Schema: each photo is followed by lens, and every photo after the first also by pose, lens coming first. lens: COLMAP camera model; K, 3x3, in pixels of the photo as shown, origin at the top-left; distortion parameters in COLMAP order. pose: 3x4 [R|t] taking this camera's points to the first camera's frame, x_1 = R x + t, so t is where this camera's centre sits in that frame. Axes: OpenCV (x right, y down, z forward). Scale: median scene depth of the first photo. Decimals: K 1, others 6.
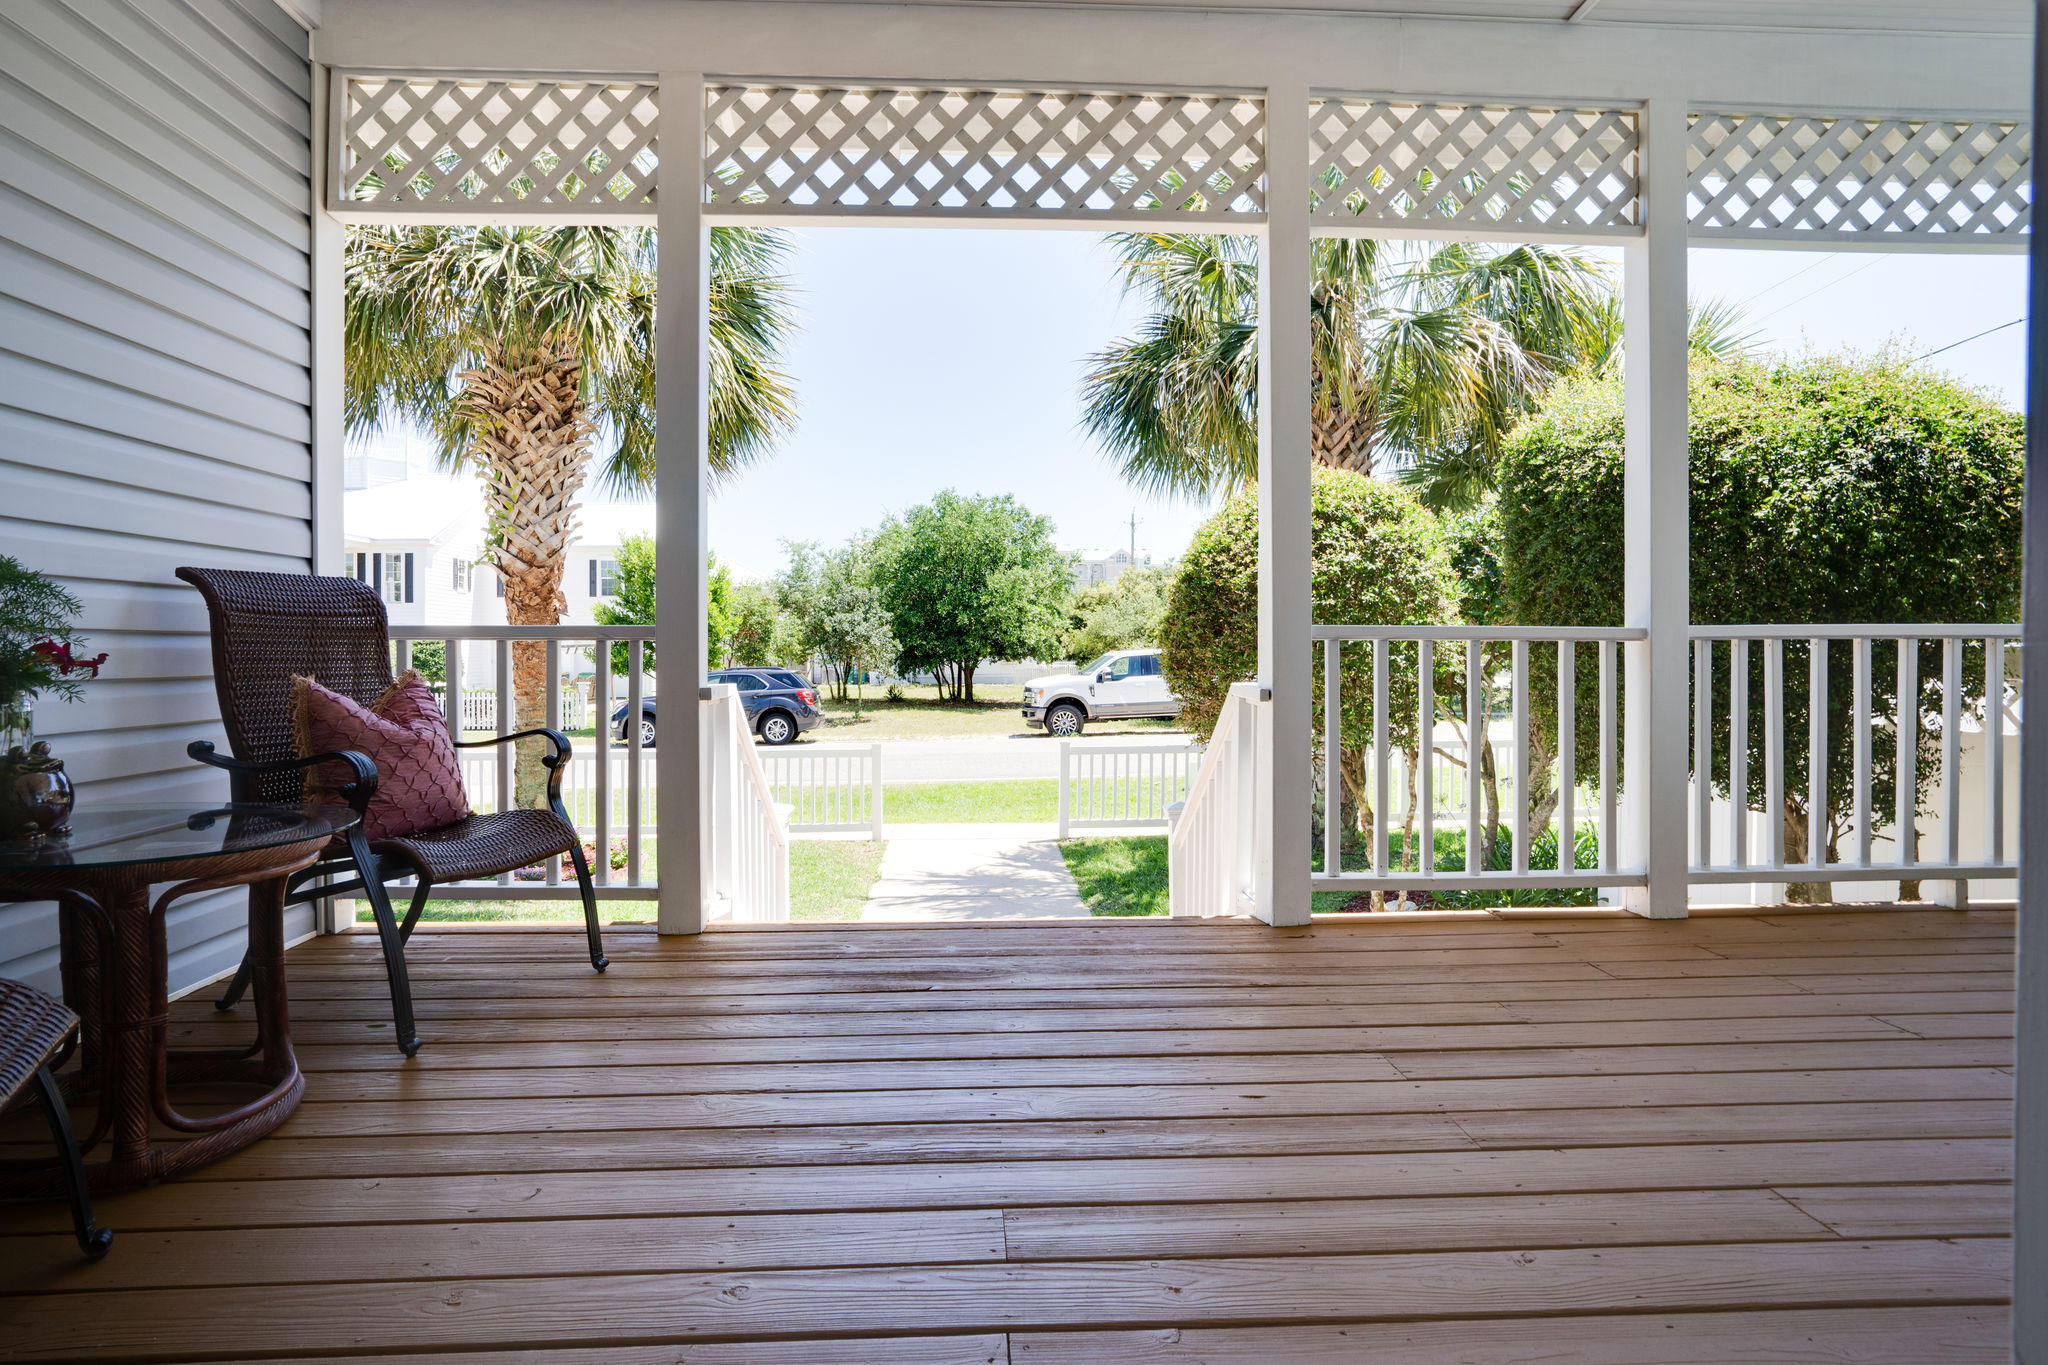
lens RADIAL K [[1052.8, 0, 1019.0], [0, 1052.8, 678.1], [0, 0, 1]] dist [-0.018751, 0.000165]
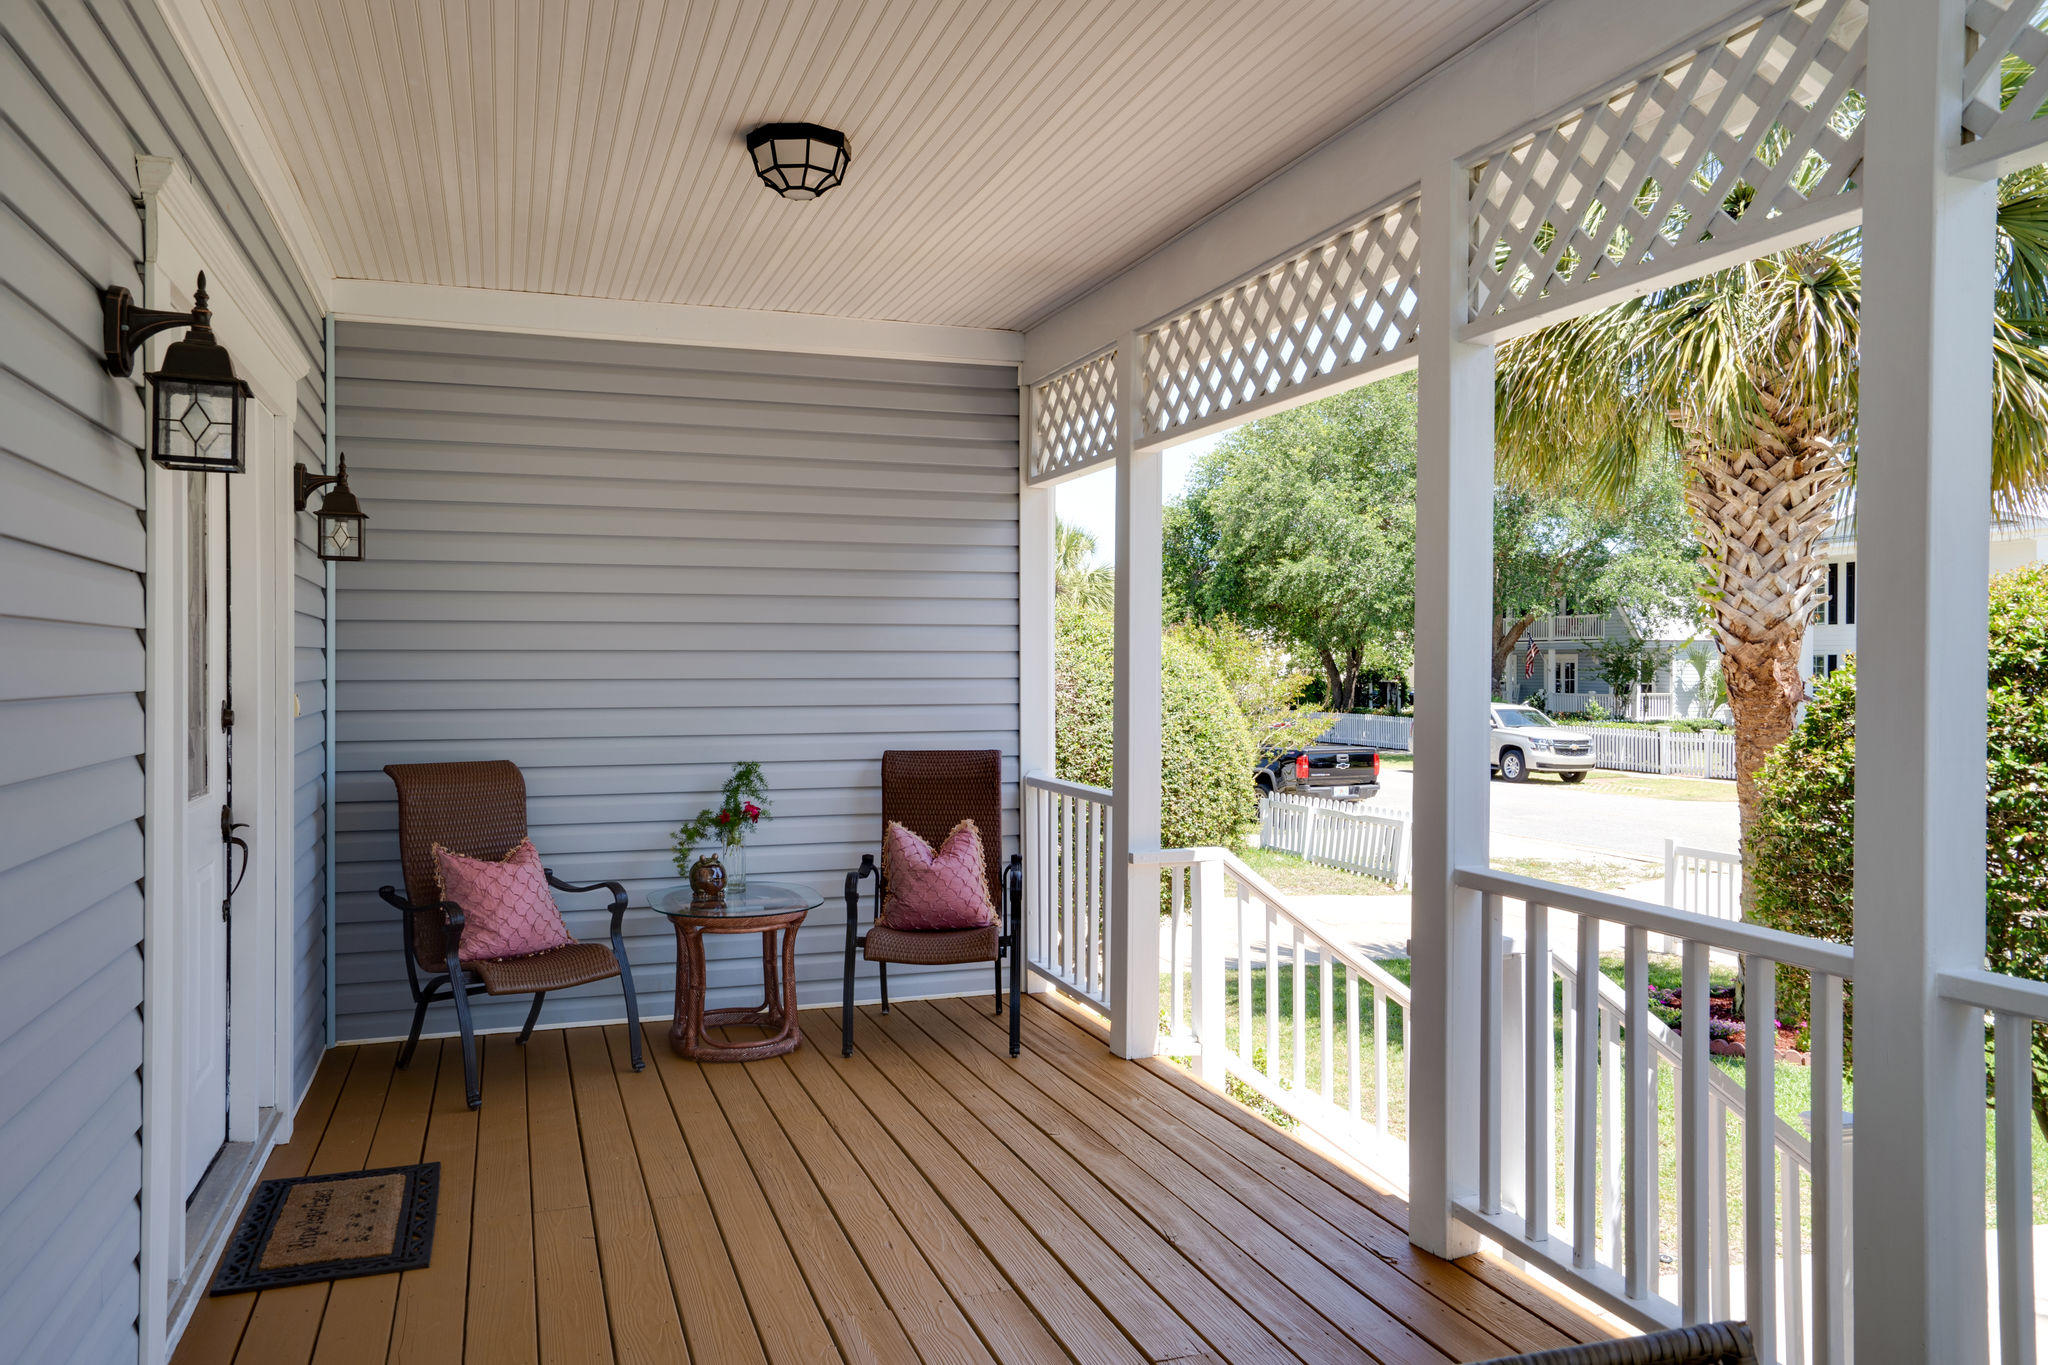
lens RADIAL K [[1496.4, 0, 1014.3], [0, 1496.4, 674.2], [0, 0, 1]] dist [0.014265, -0.004581]
pose [[0.278532, 0.006927, -0.960402, 1.039260], [-0.023247, 0.999730, 0.000468, -0.152119], [0.960146, 0.022196, 0.278618, 0.327697]]
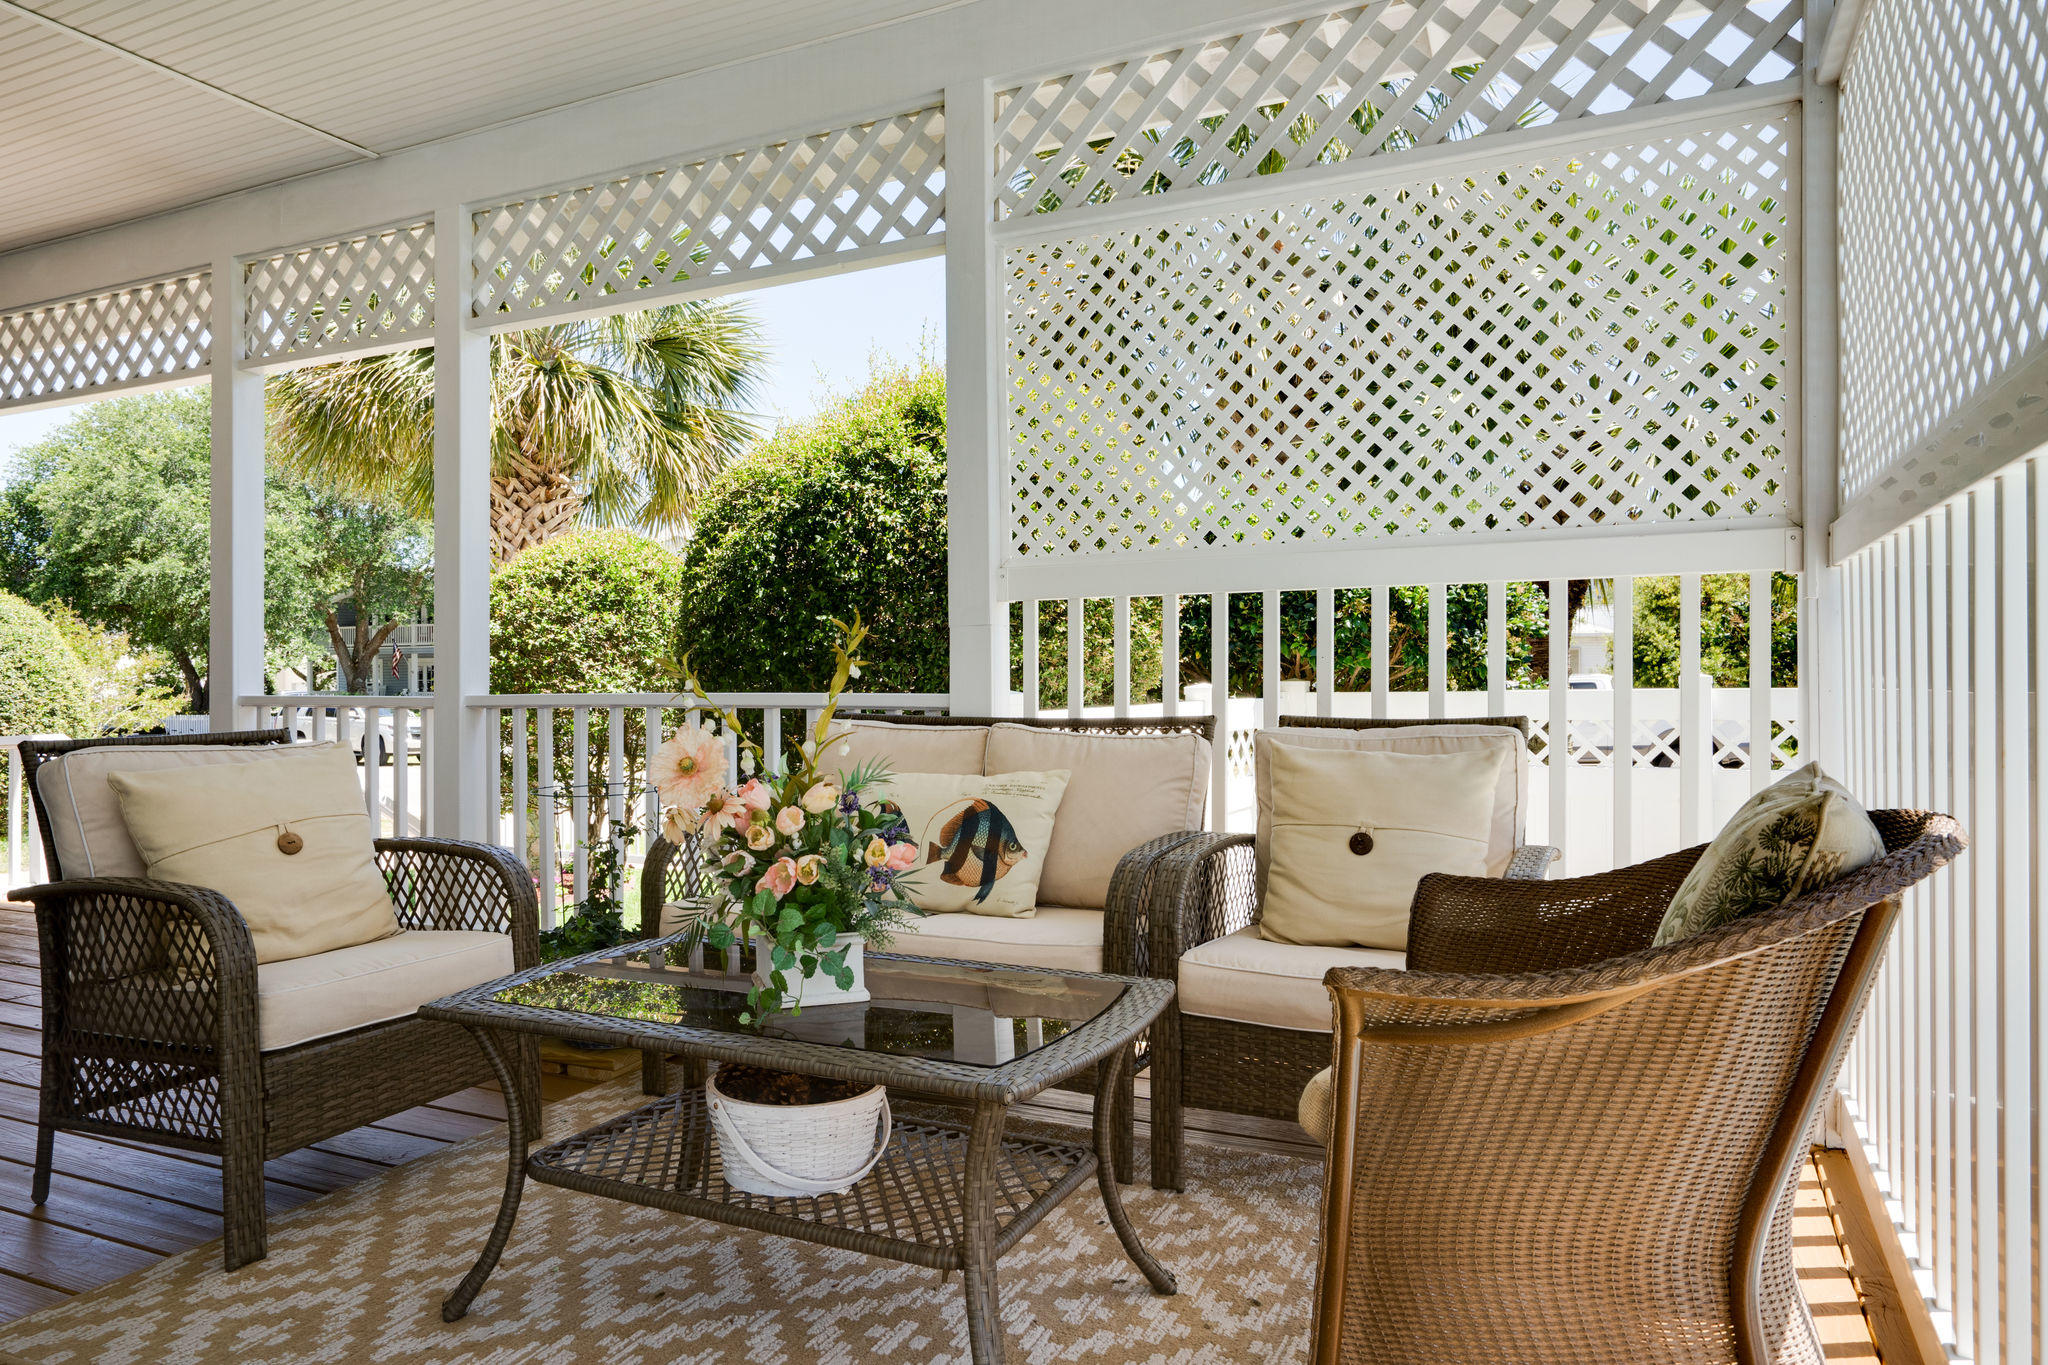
lens RADIAL K [[1304.6, 0, 1028.7], [0, 1304.6, 677.2], [0, 0, 1]] dist [-0.005544, 0.011729]
pose [[0.872924, -0.000544, -0.487857, 1.519455], [-0.008403, 0.999834, -0.016151, -0.048574], [0.487785, 0.018198, 0.872774, 0.112336]]
